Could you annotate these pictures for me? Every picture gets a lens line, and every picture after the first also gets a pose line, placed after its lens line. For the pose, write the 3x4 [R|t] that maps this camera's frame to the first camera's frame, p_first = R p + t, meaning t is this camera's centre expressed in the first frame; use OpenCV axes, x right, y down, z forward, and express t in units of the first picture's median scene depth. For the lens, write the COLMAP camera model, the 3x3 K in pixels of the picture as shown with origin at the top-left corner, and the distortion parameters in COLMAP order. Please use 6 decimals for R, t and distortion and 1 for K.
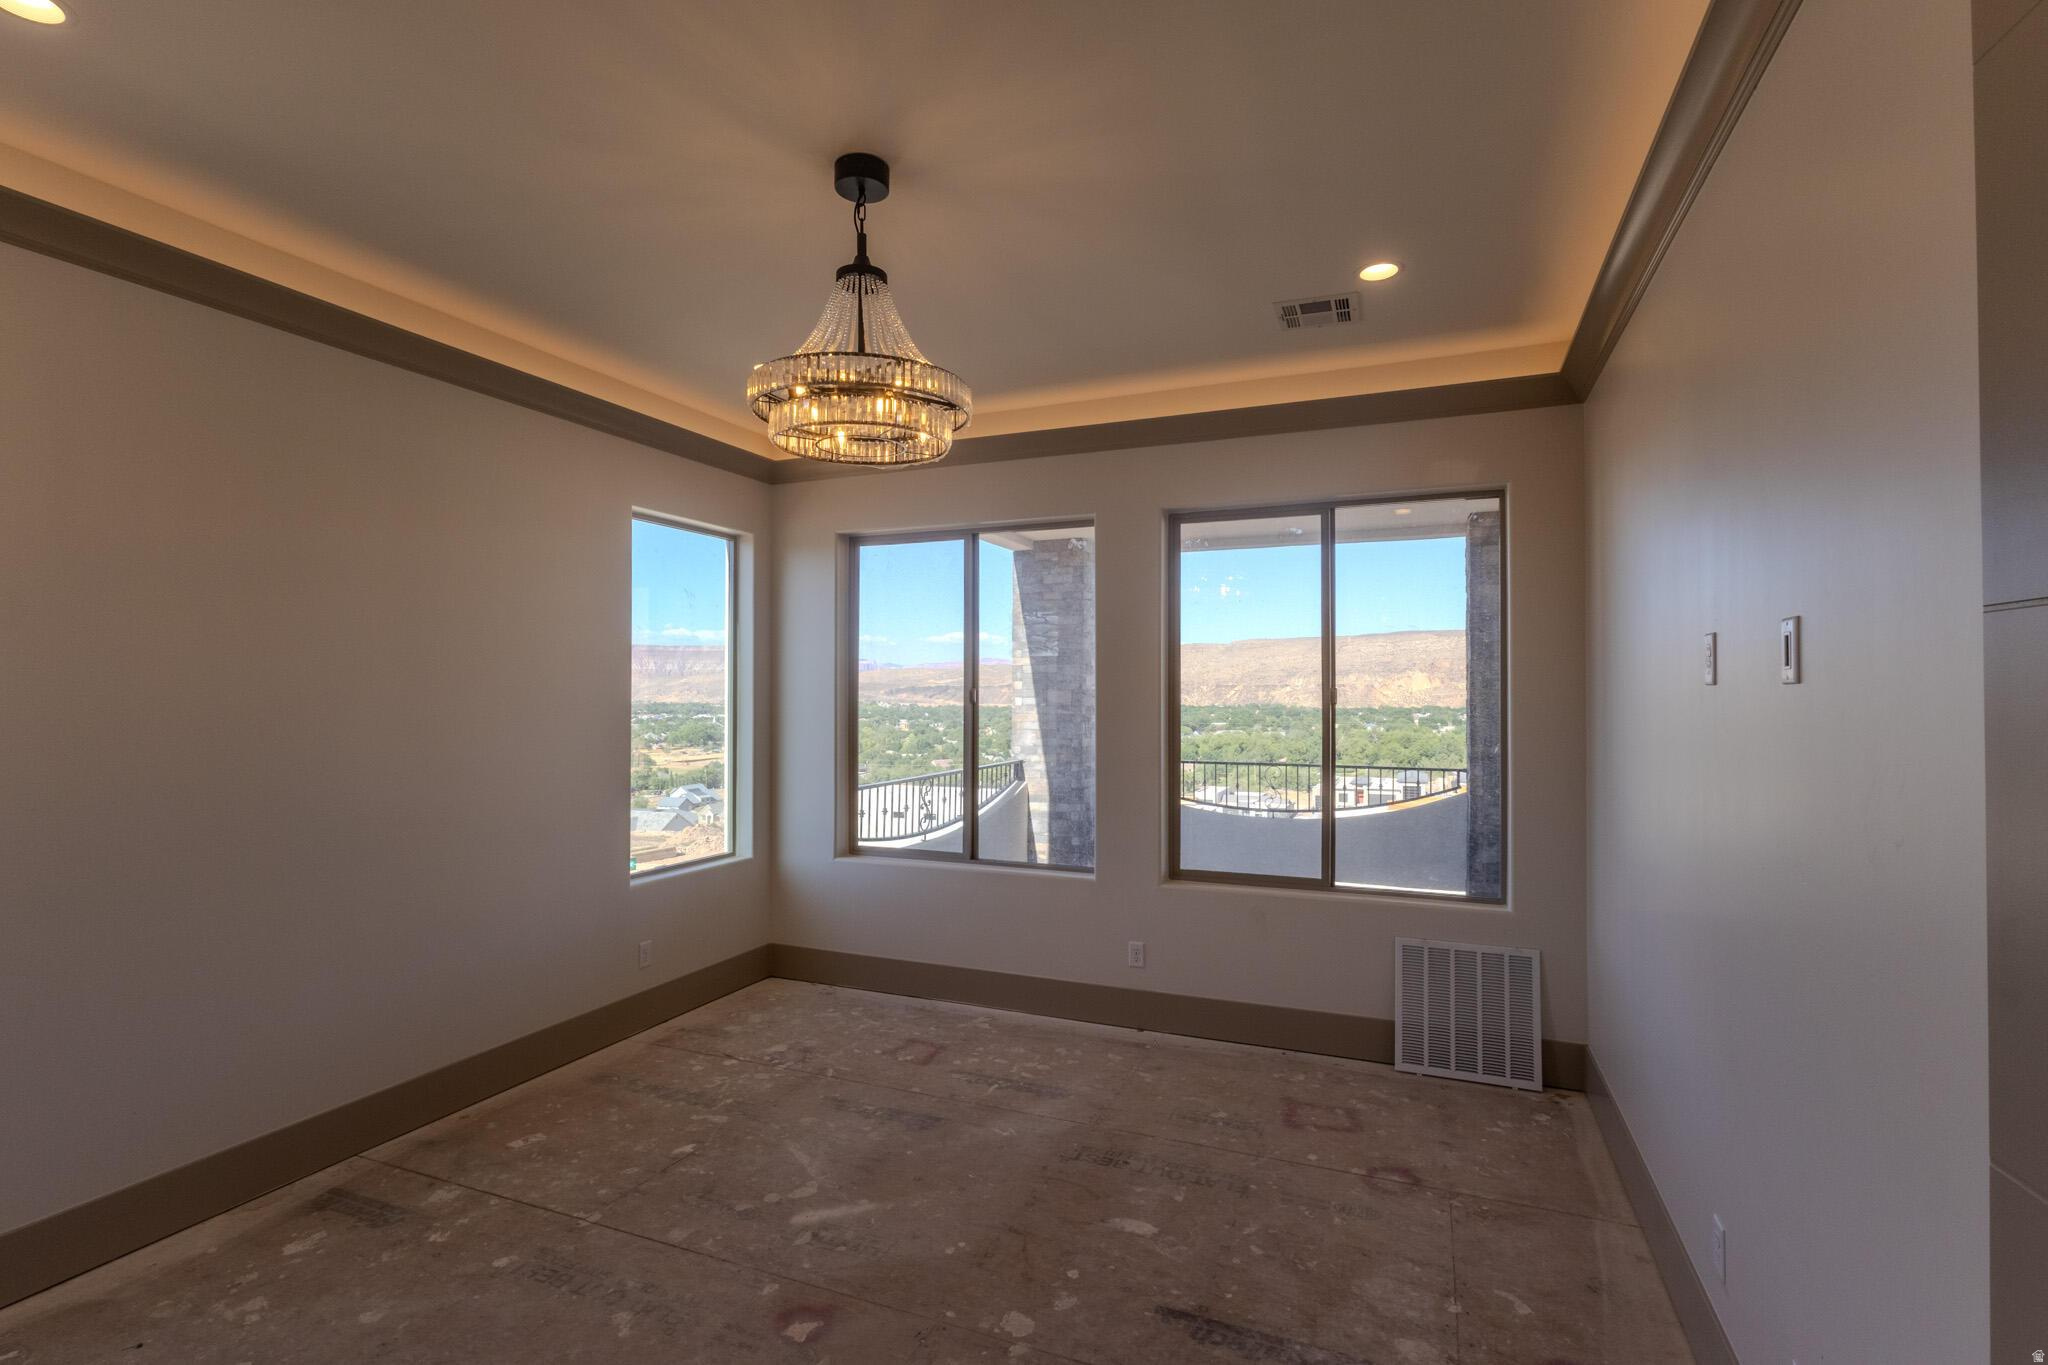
lens RADIAL K [[959.6, 0, 1027.7], [0, 959.6, 675.8], [0, 0, 1]] dist [0.000322, 0.000180]
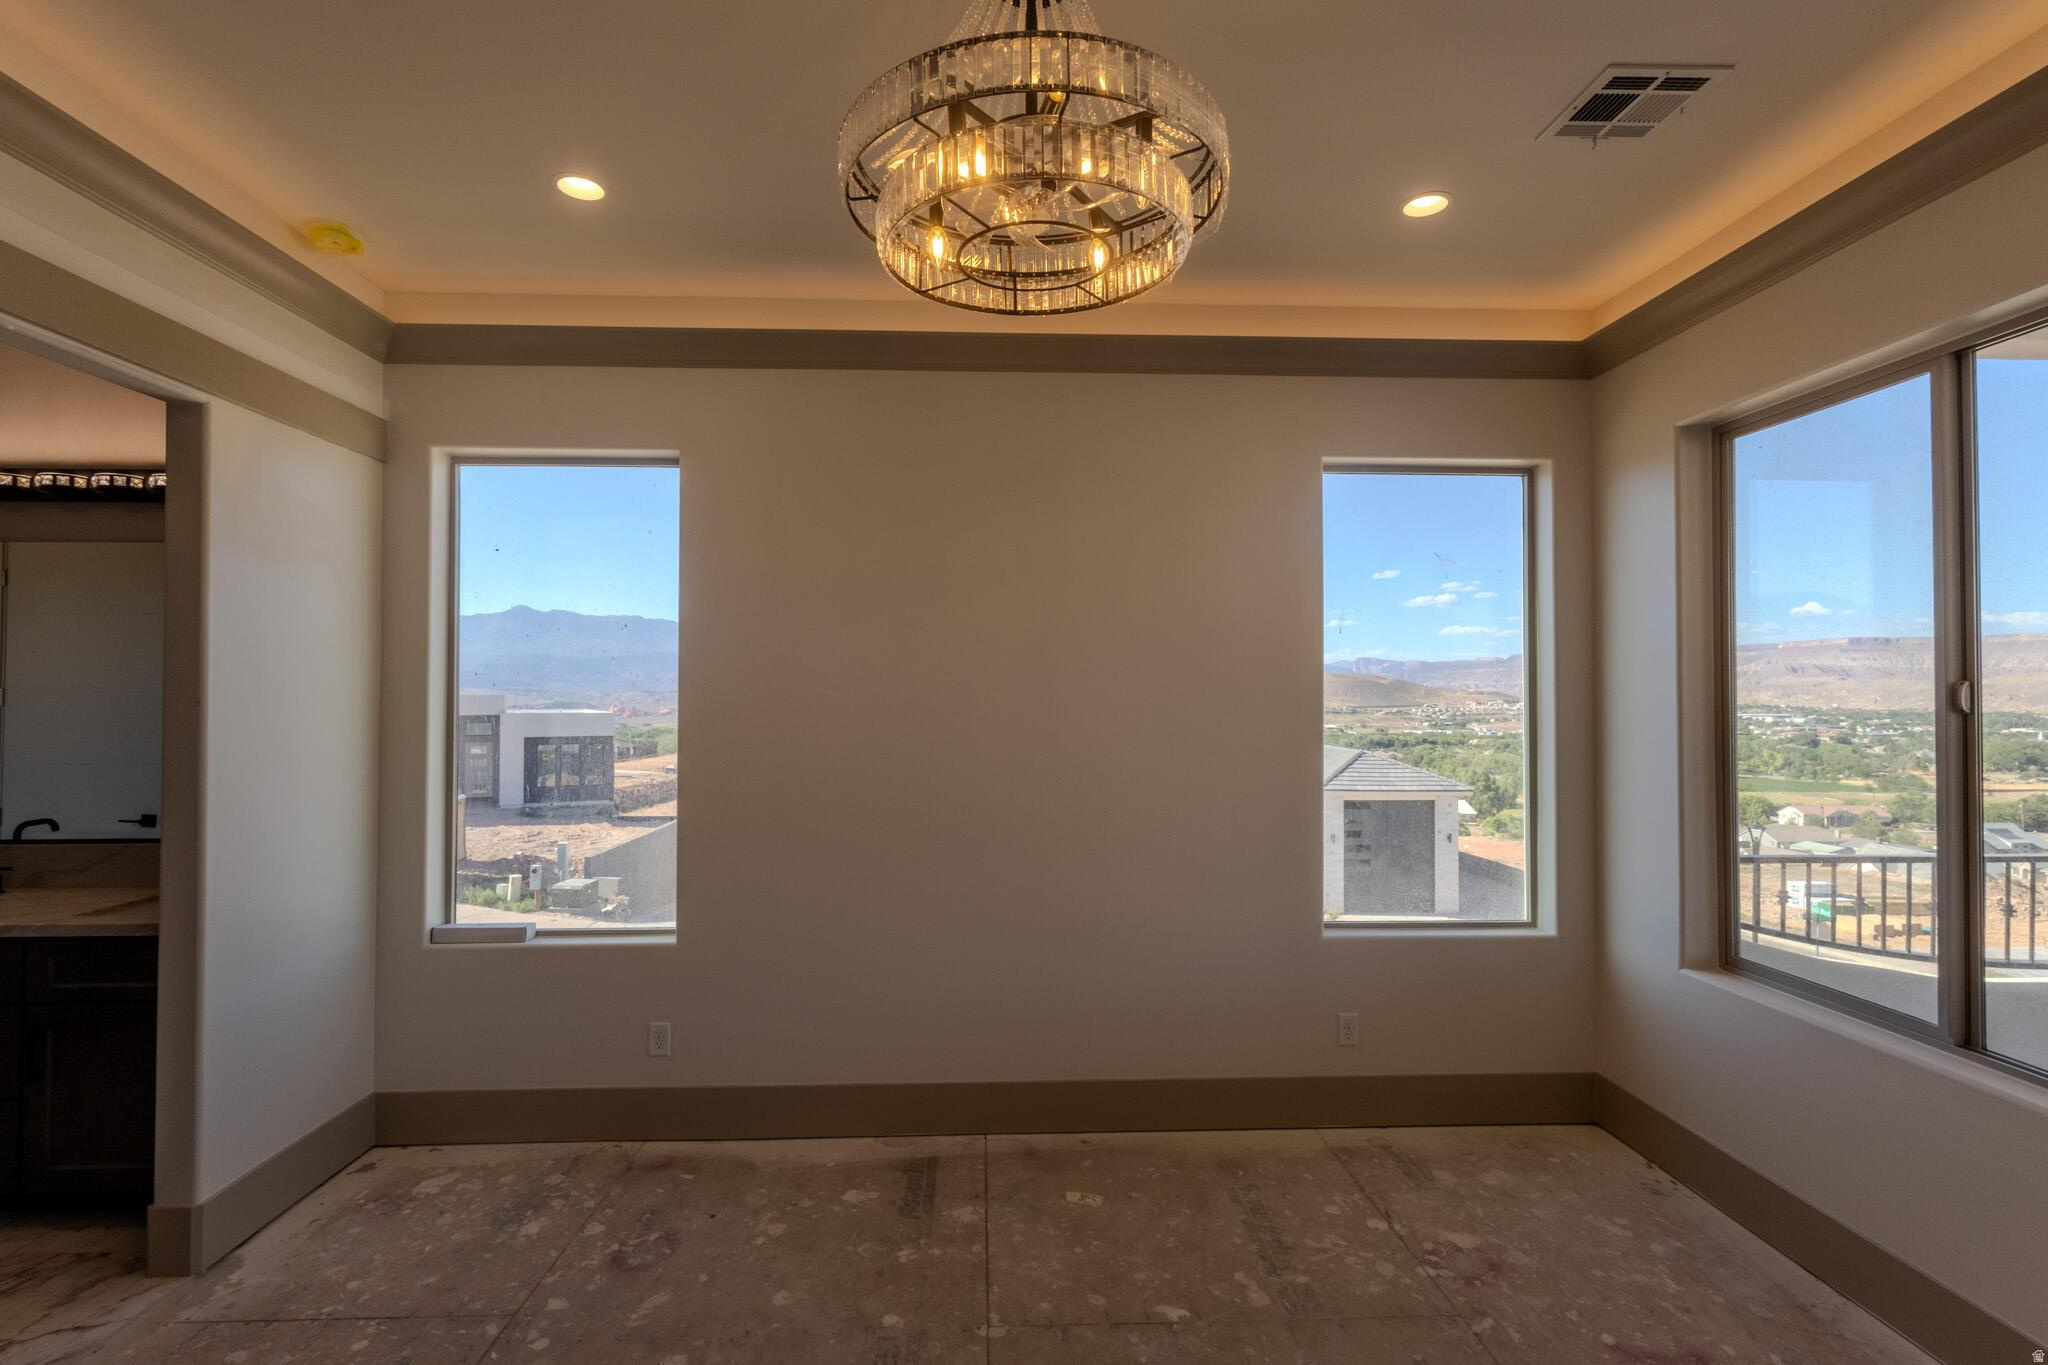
lens RADIAL K [[959.6, 0, 1027.7], [0, 959.6, 675.8], [0, 0, 1]] dist [0.000322, 0.000180]
pose [[0.423745, -0.018914, -0.905584, 0.201461], [0.014080, 0.999799, -0.014293, 0.011922], [0.905672, -0.006693, 0.423926, 0.443342]]
